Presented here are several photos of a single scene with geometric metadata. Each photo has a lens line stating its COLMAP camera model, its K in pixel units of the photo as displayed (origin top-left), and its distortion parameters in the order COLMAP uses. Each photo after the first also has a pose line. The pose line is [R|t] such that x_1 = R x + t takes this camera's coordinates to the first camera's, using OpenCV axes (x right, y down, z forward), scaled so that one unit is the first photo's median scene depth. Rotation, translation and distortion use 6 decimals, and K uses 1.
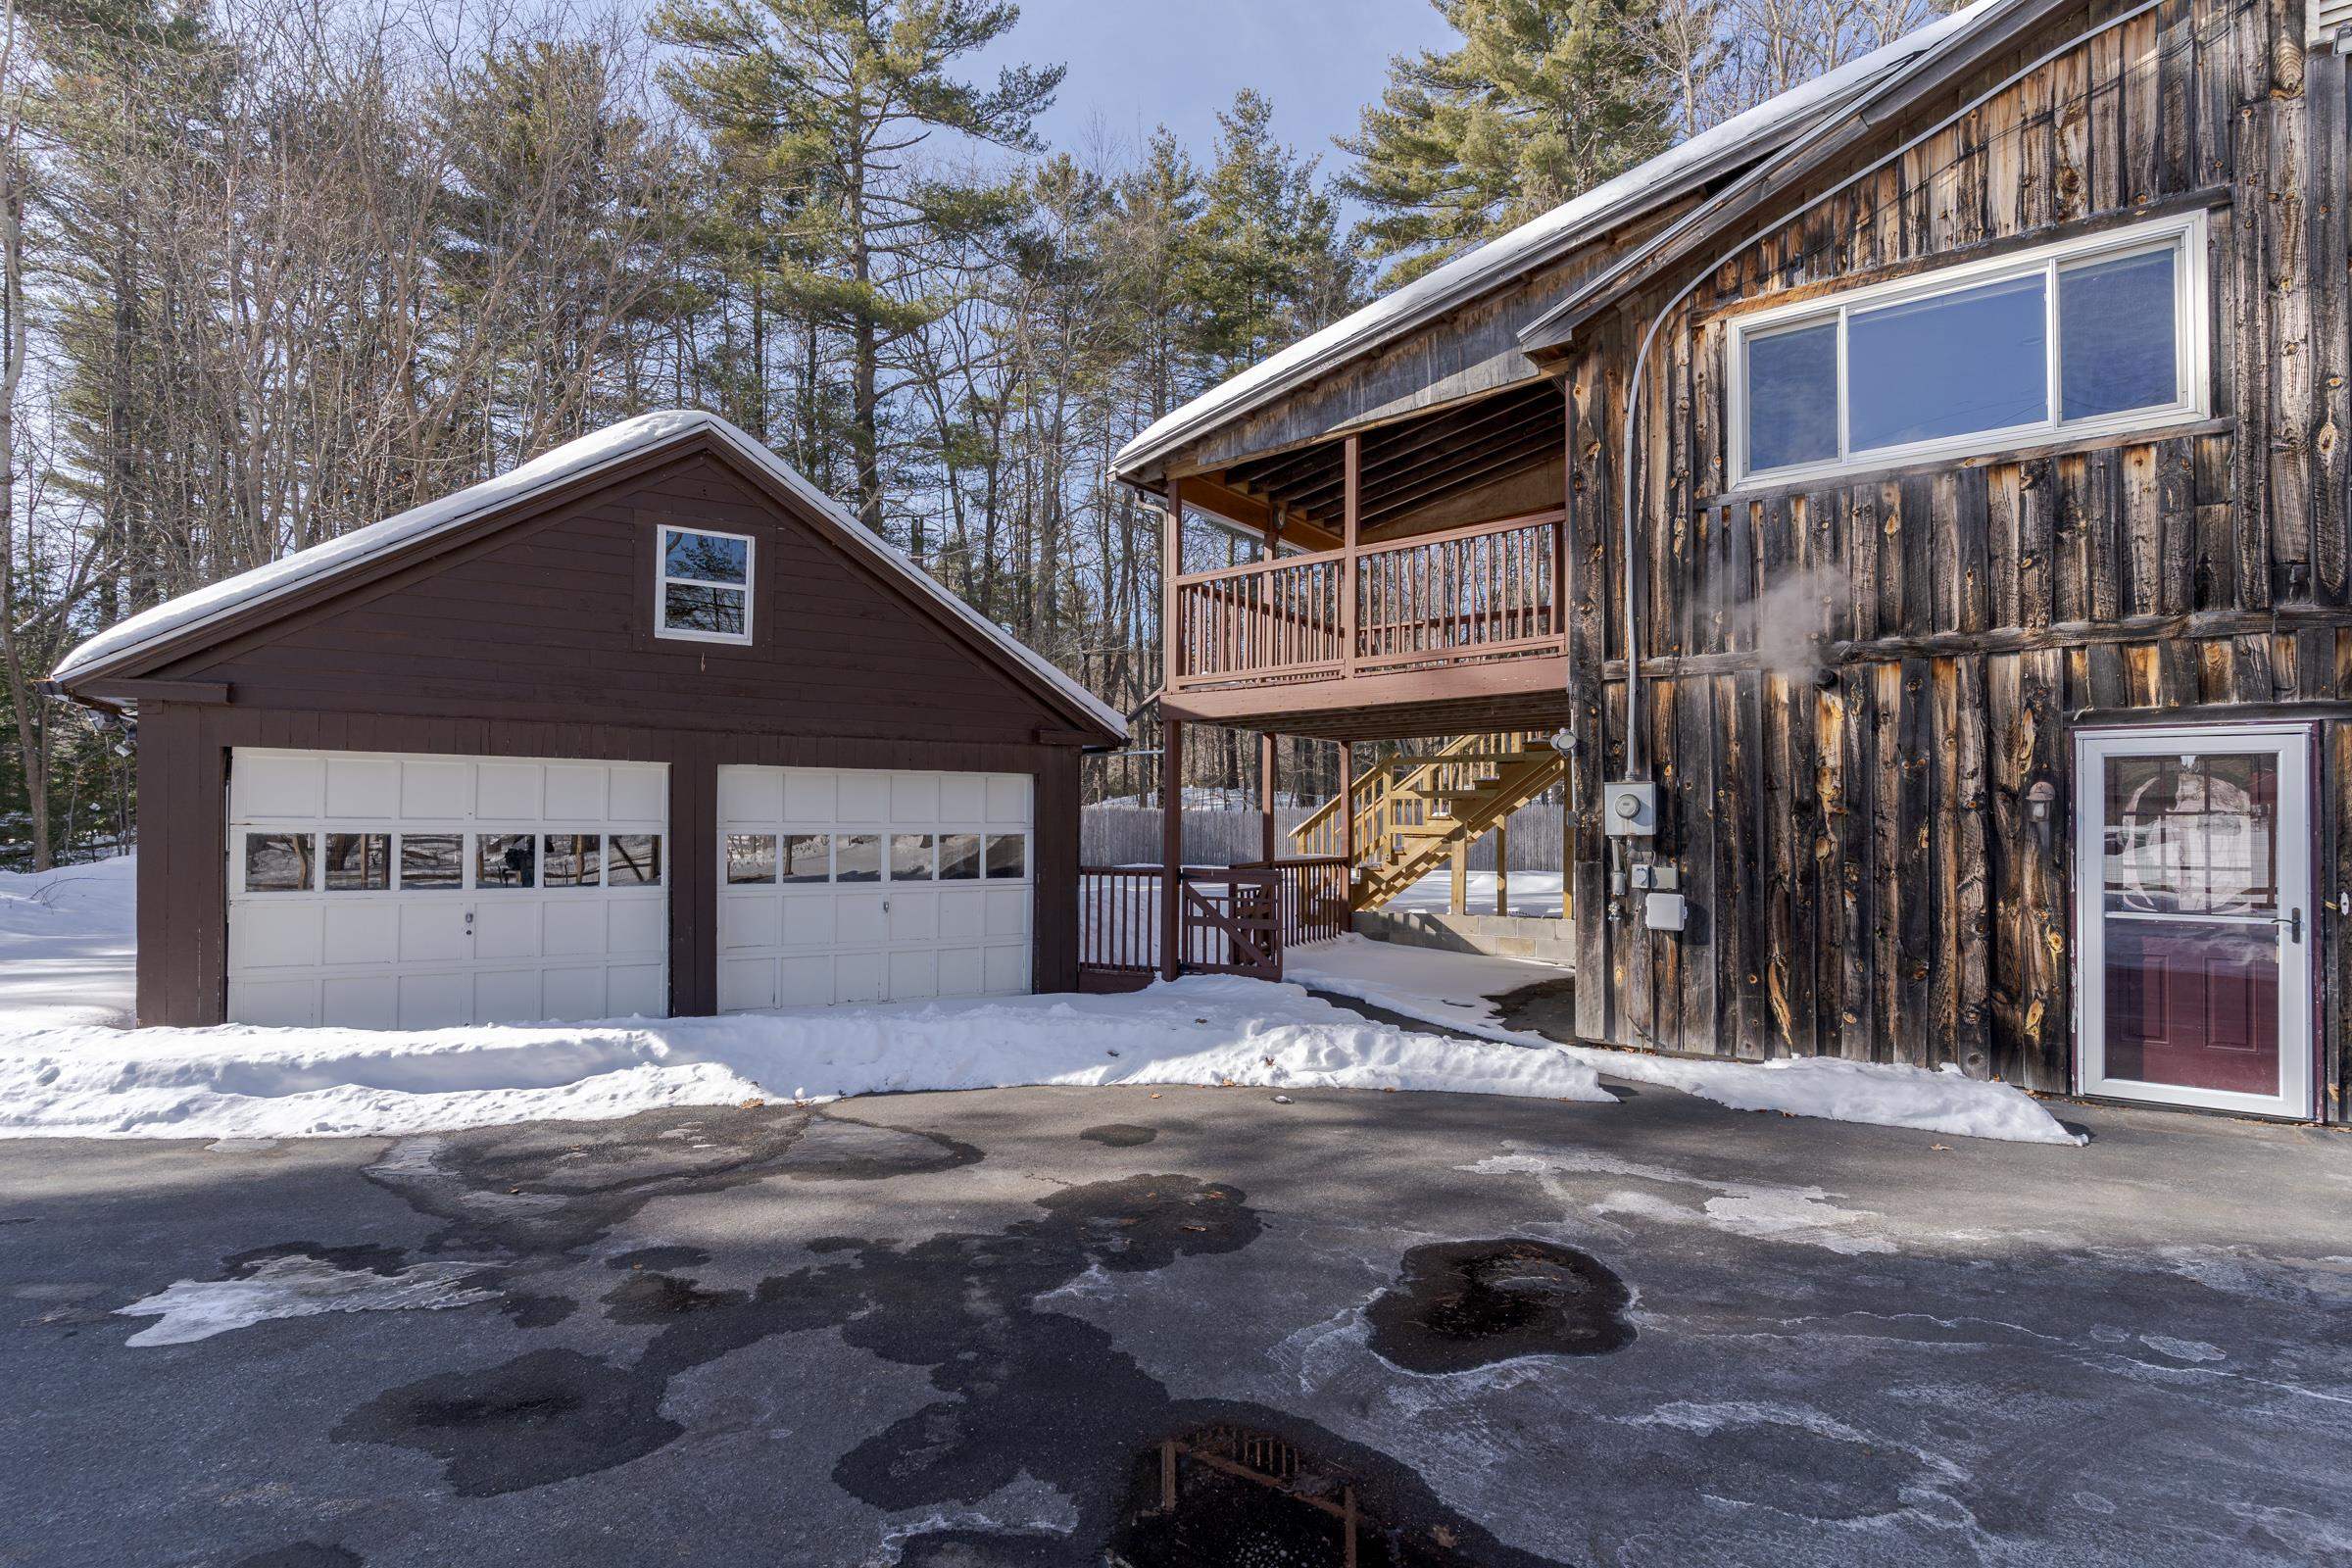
lens RADIAL K [[1126.3, 0, 1177.9], [0, 1126.3, 805.1], [0, 0, 1]] dist [0.000831, -0.001100]
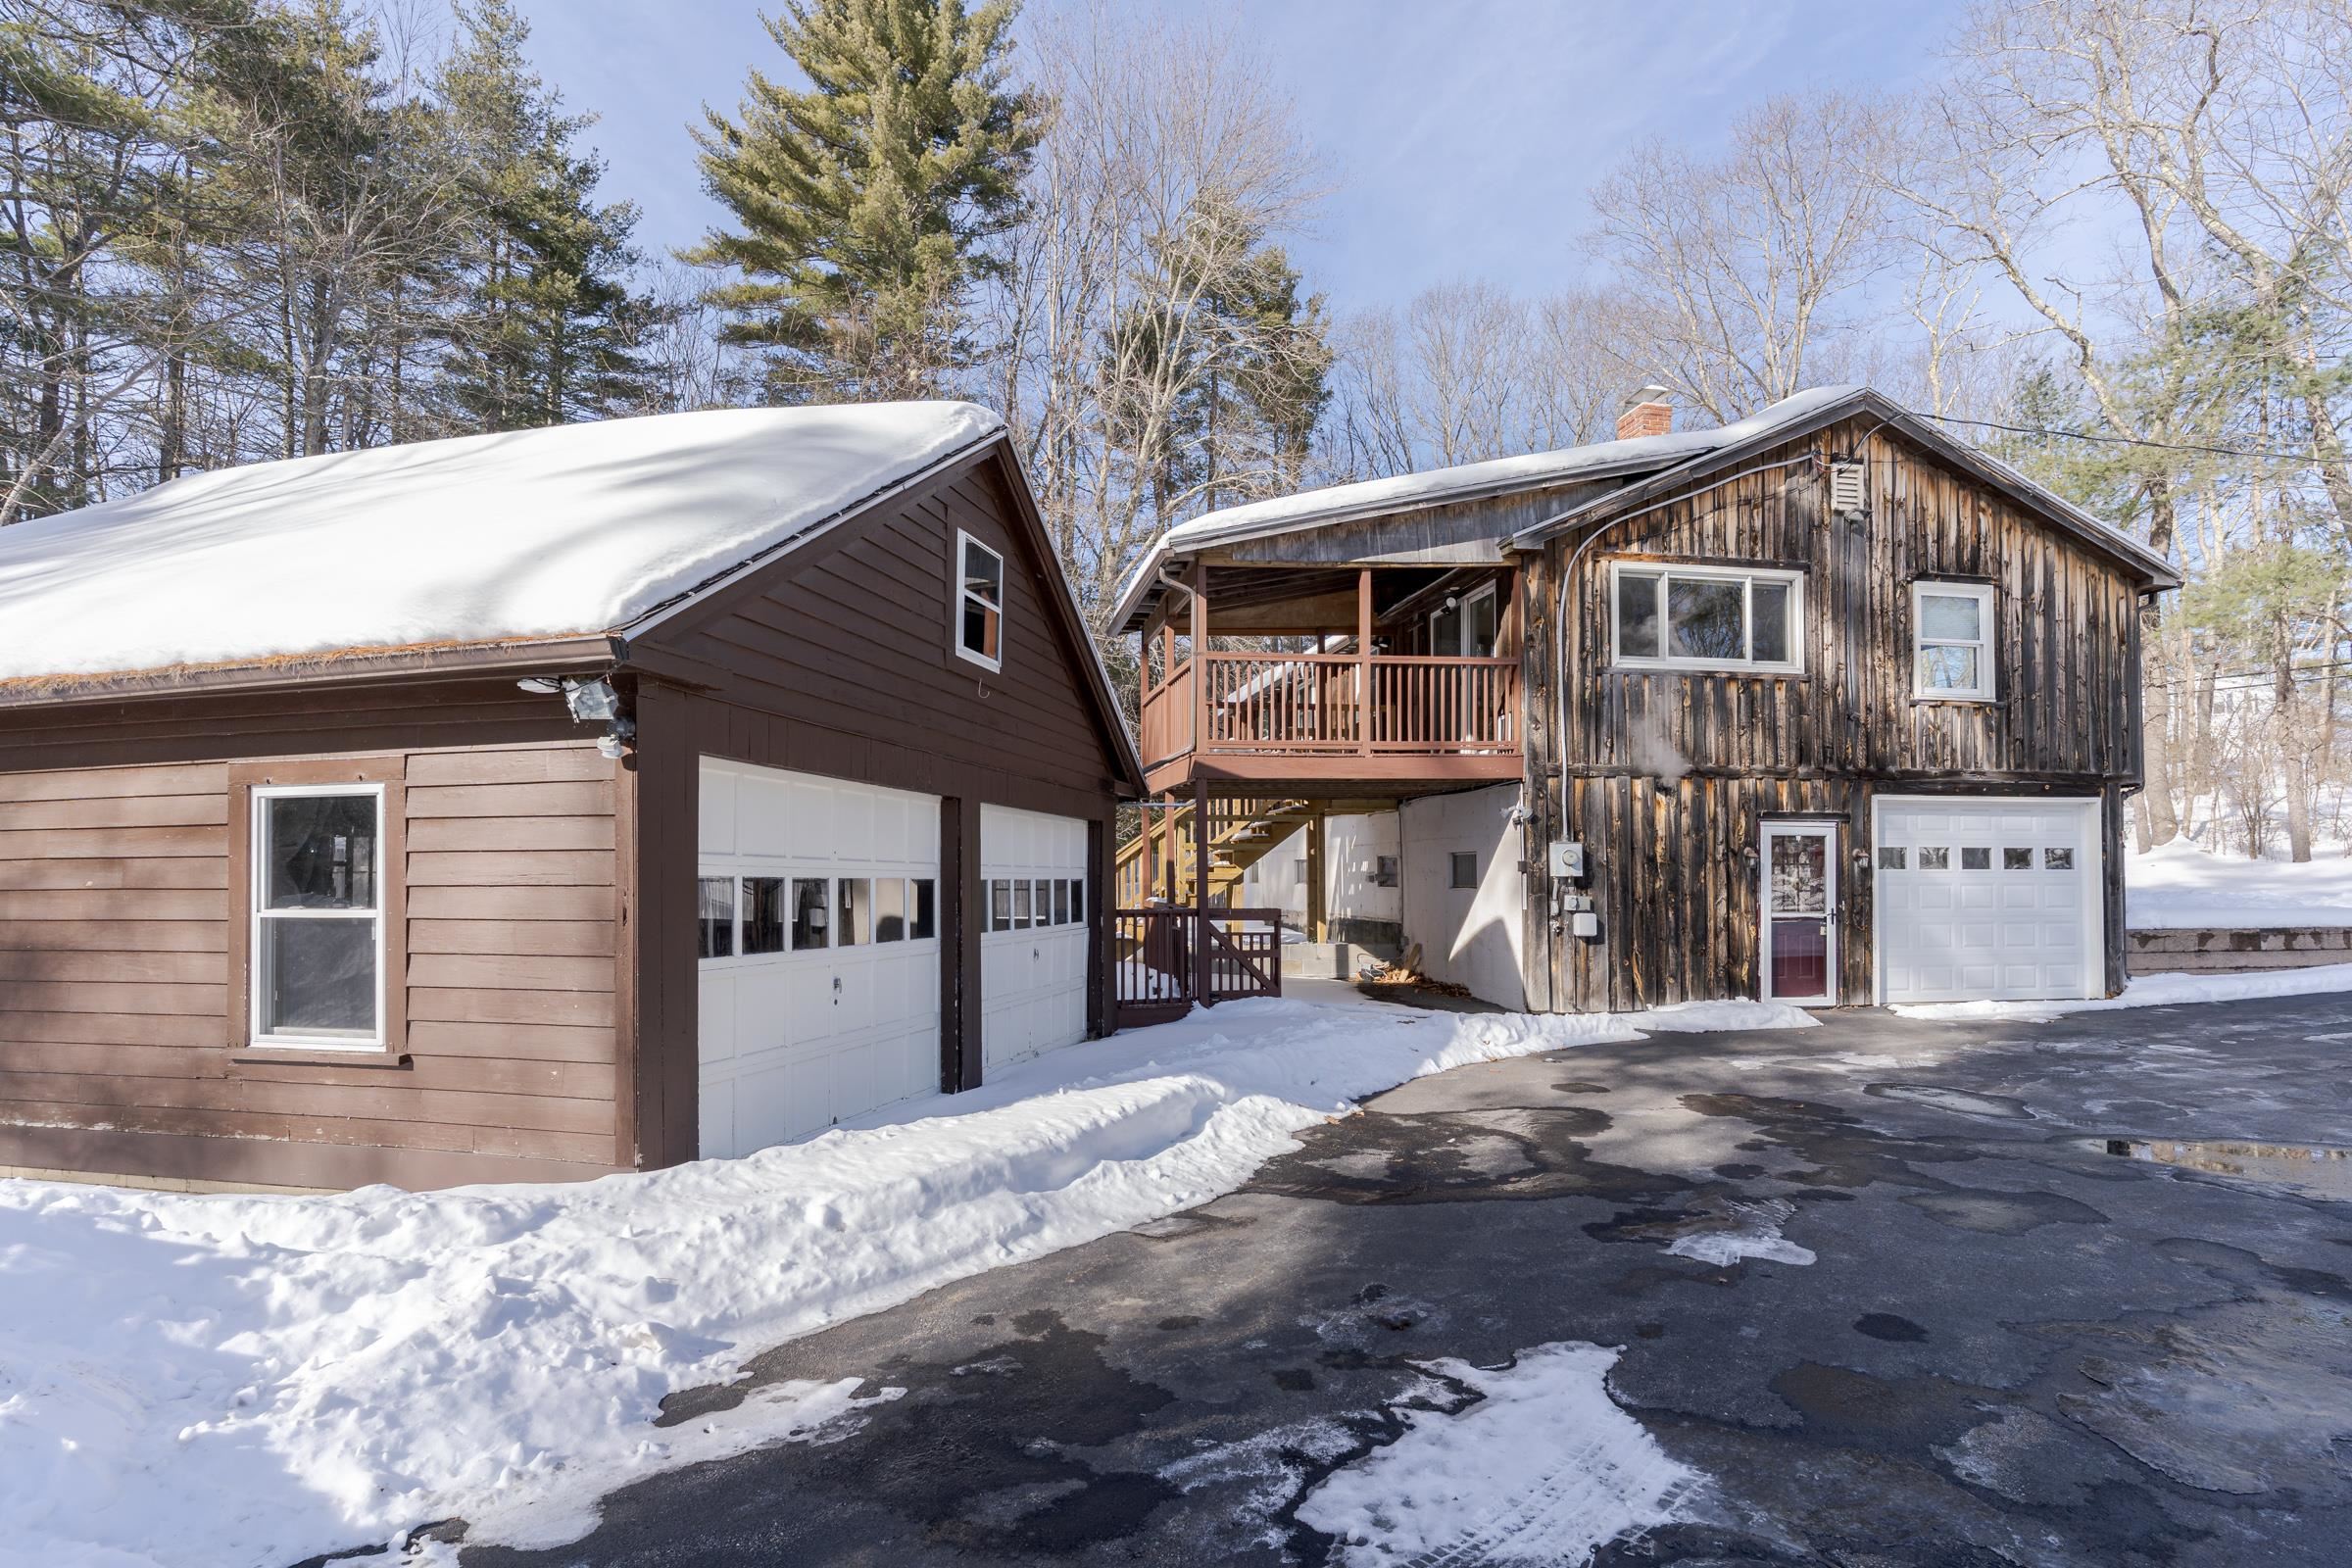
lens RADIAL K [[1126.3, 0, 1215.0], [0, 1126.3, 848.1], [0, 0, 1]] dist [0.000831, -0.001100]
pose [[0.699812, 0.015618, 0.714157, -1.159720], [-0.011816, 0.999877, -0.010287, 0.010333], [-0.714230, -0.001240, 0.699910, 0.285978]]
